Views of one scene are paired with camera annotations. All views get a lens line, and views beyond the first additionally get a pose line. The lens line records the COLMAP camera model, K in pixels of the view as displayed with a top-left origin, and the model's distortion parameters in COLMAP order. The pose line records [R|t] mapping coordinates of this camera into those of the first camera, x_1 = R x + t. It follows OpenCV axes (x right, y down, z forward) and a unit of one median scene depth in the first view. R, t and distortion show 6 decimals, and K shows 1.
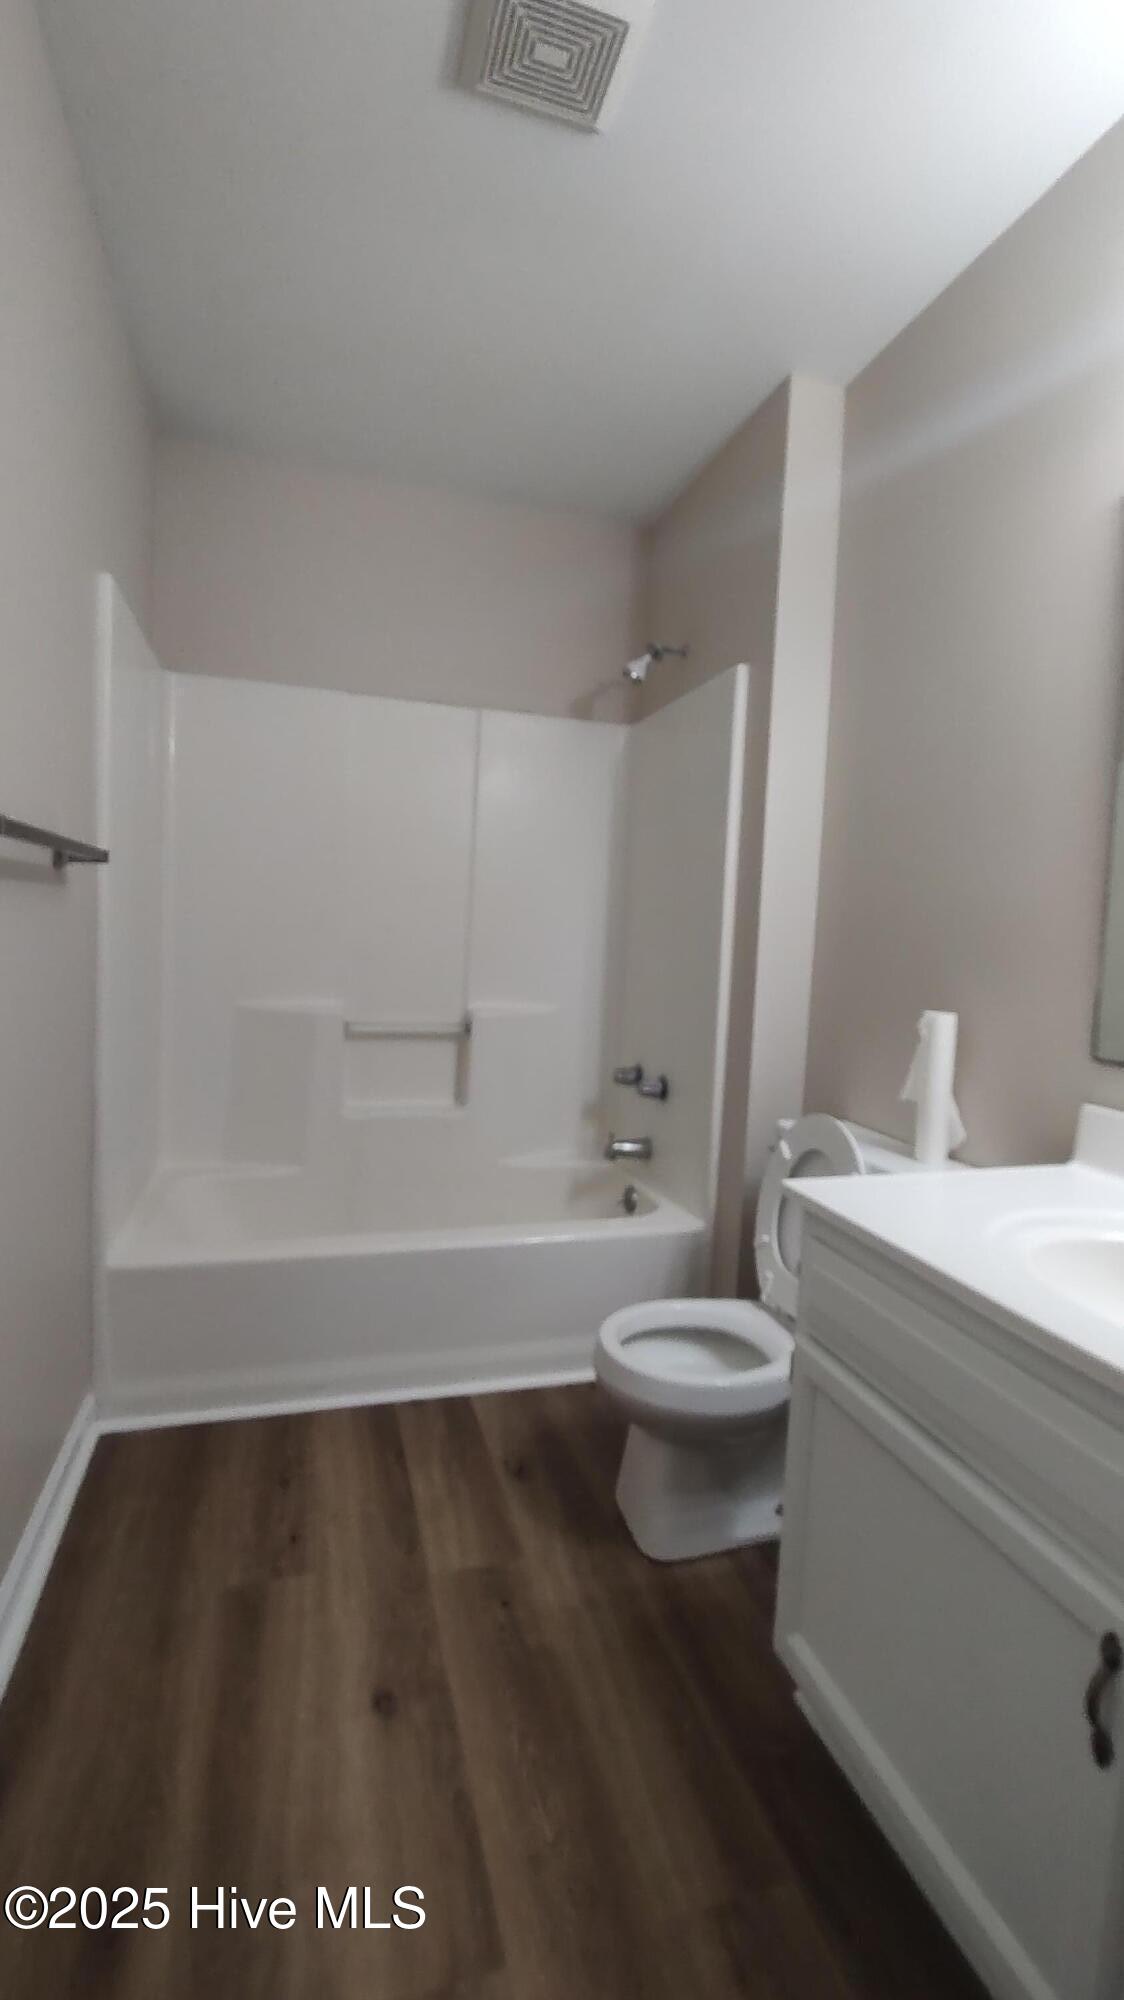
lens RADIAL K [[906.8, 0, 591.6], [0, 906.8, 1000.4], [0, 0, 1]] dist [-0.002350, 0.000192]
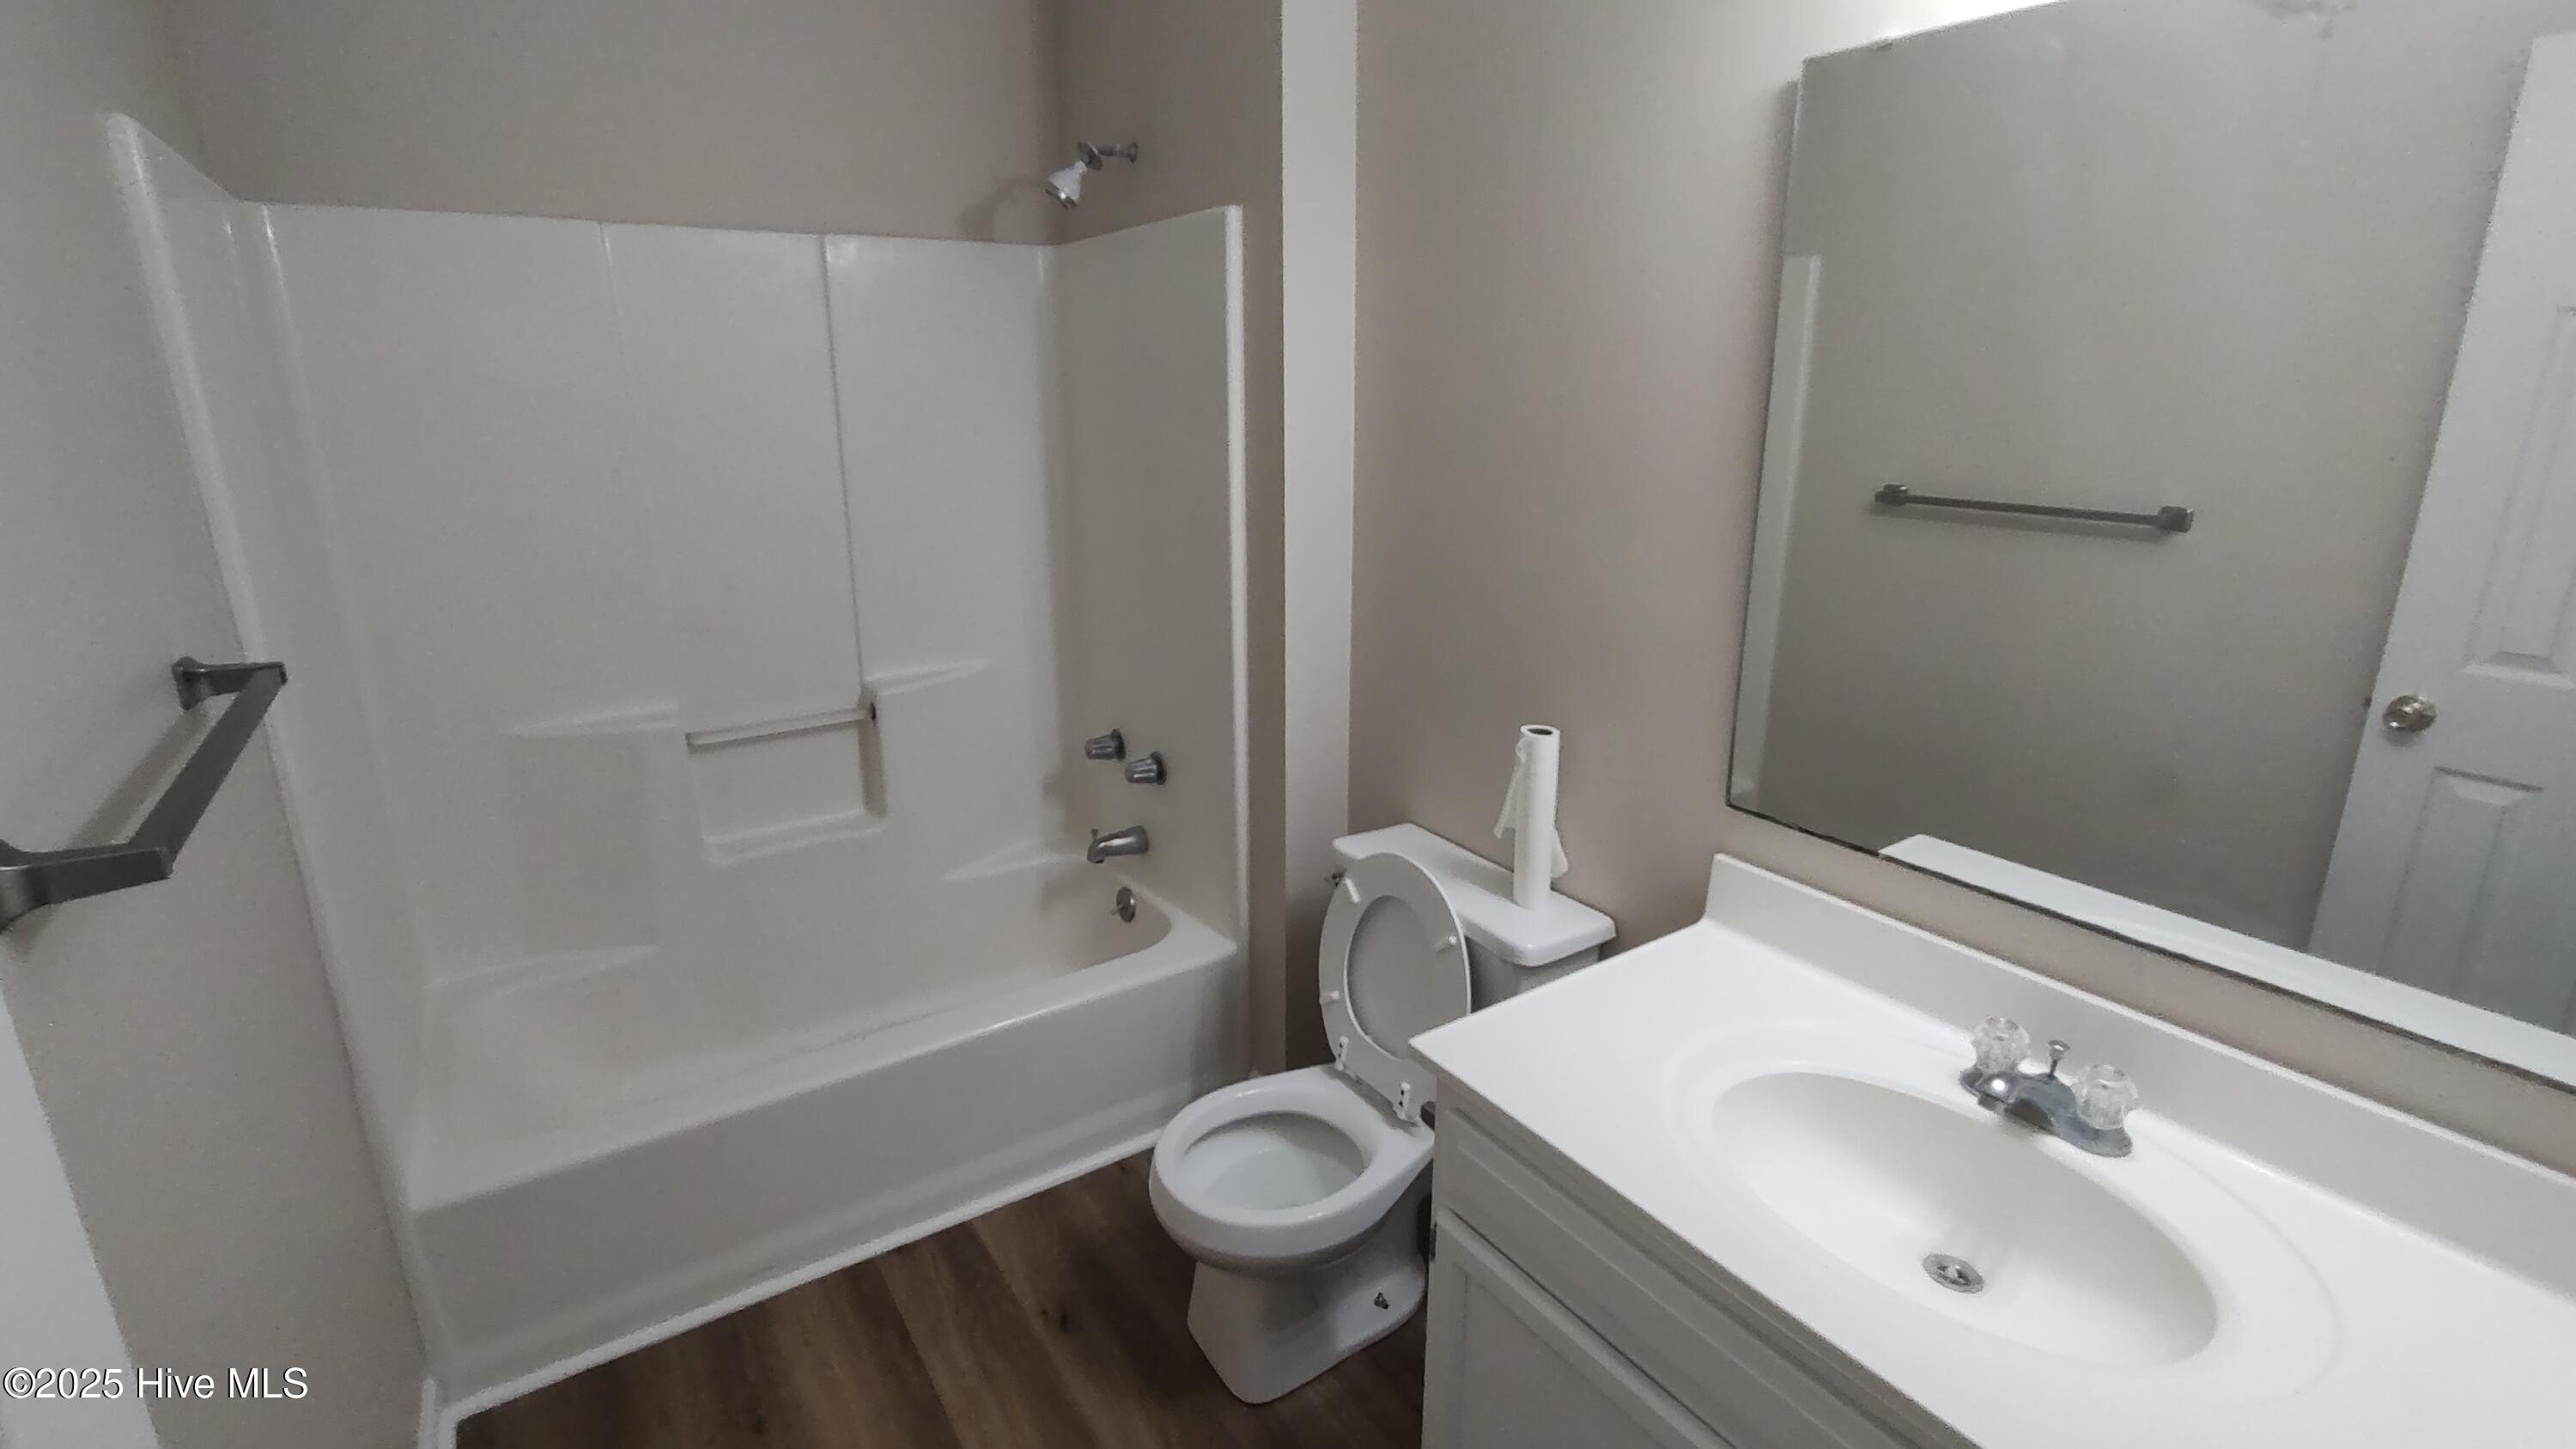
lens RADIAL K [[1168.2, 0, 1292.3], [0, 1168.2, 720.6], [0, 0, 1]] dist [-0.002350, 0.000192]
pose [[0.959128, -0.125526, 0.253606, -0.069468], [0.067674, 0.971971, 0.225151, -0.188073], [-0.274760, -0.198786, 0.940740, 0.063819]]
